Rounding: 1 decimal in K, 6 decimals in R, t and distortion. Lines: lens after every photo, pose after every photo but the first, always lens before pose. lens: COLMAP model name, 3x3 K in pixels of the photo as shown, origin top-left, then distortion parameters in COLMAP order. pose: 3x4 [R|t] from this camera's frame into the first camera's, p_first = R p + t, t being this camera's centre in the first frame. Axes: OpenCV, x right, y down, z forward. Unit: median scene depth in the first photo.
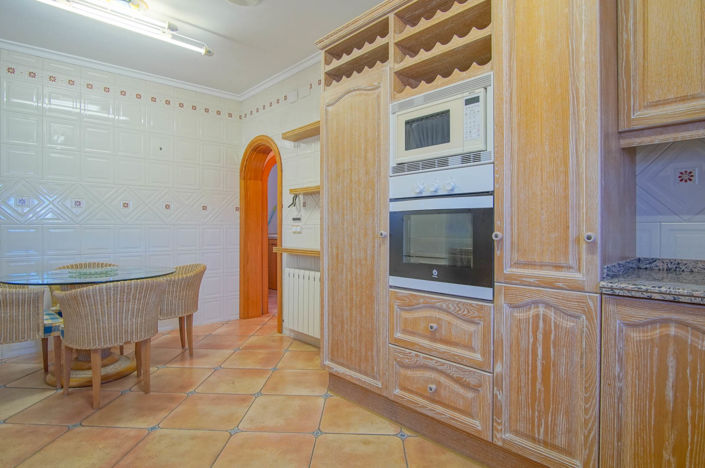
lens RADIAL K [[377.4, 0, 350.4], [0, 377.4, 234.8], [0, 0, 1]] dist [-0.026934, 0.004581]
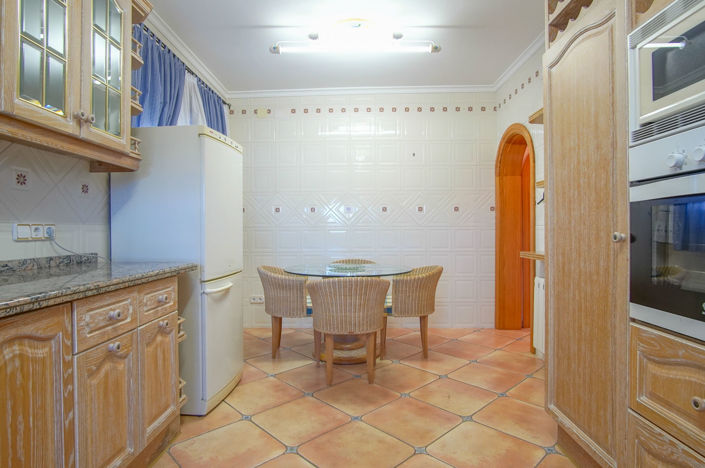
lens RADIAL K [[377.4, 0, 349.8], [0, 377.4, 233.0], [0, 0, 1]] dist [-0.026934, 0.004581]
pose [[0.718097, 0.001413, -0.695942, 0.169426], [-0.007311, 0.999958, -0.005513, -0.001661], [0.695905, 0.009047, 0.718077, 0.181059]]
